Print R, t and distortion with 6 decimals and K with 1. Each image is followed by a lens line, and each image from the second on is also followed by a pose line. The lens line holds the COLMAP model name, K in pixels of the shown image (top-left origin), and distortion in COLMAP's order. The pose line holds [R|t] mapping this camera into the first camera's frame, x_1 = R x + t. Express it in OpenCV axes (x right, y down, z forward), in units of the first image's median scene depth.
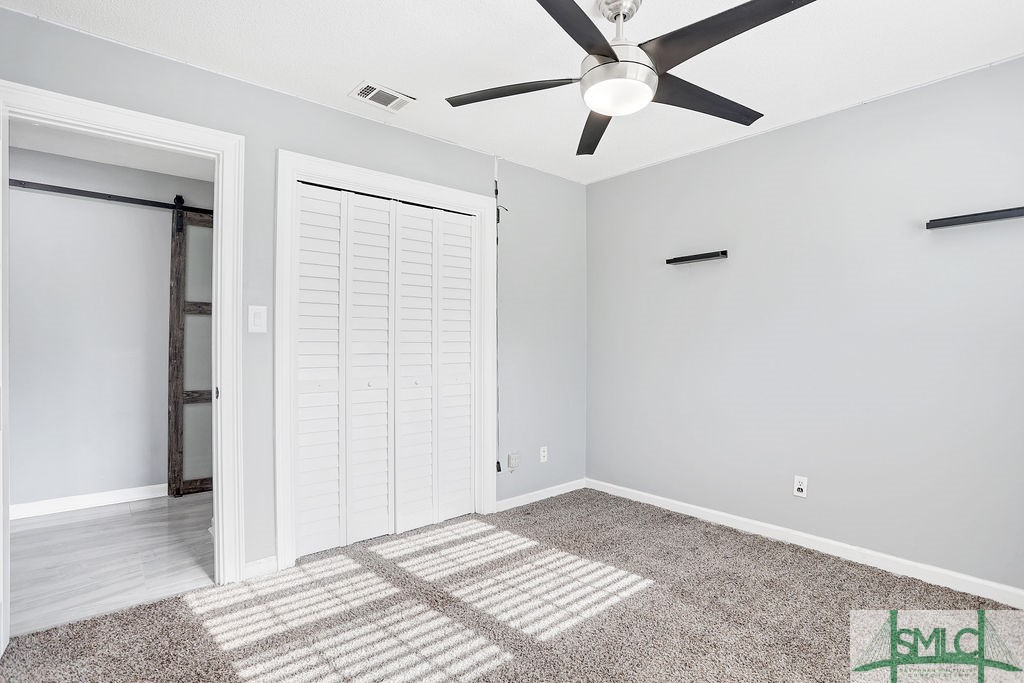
lens RADIAL K [[510.9, 0, 512.0], [0, 510.9, 341.5], [0, 0, 1]] dist [-0.076080, 0.036784]
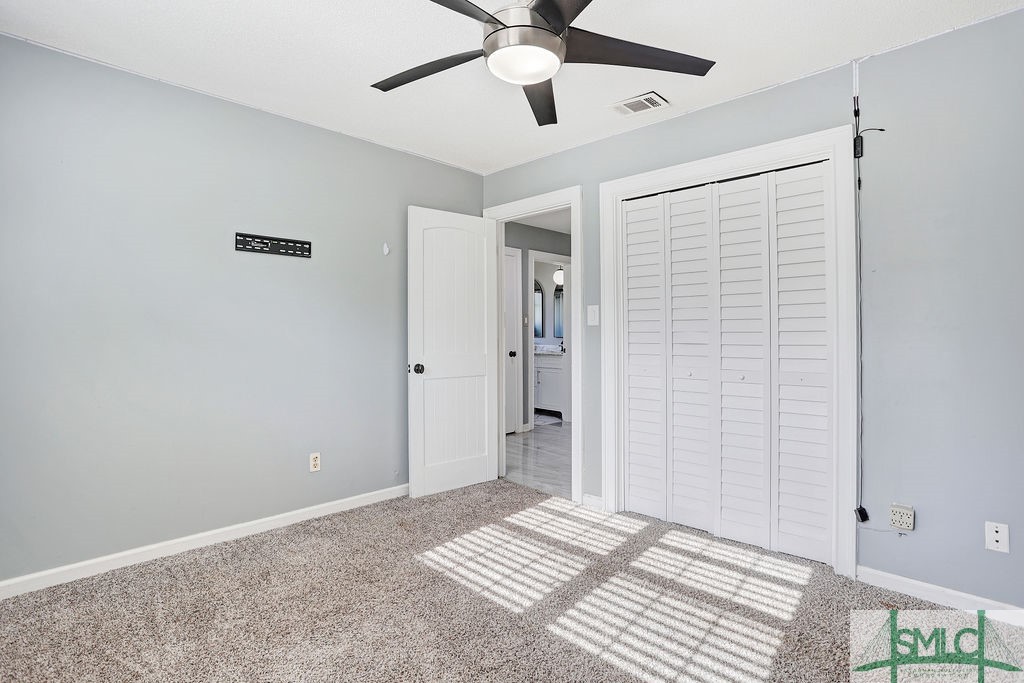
lens RADIAL K [[510.9, 0, 512.0], [0, 510.9, 341.5], [0, 0, 1]] dist [-0.076080, 0.036784]
pose [[0.066516, 0.008408, -0.997750, 0.848901], [0.004514, 0.999952, 0.008727, 0.007674], [0.997775, -0.005084, 0.066475, 0.691110]]
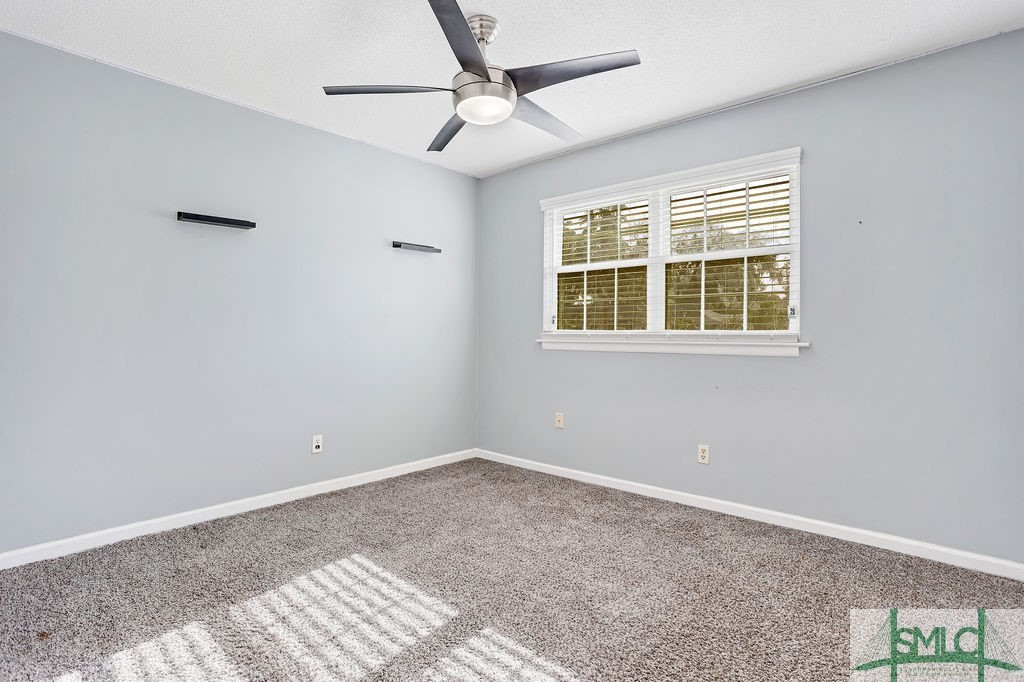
lens RADIAL K [[497.8, 0, 525.0], [0, 497.8, 341.1], [0, 0, 1]] dist [-0.076836, 0.033724]
pose [[-0.135216, -0.025823, 0.990480, -0.728879], [-0.008448, 0.999654, 0.024908, 0.021601], [-0.990780, -0.005000, -0.135388, 0.799061]]
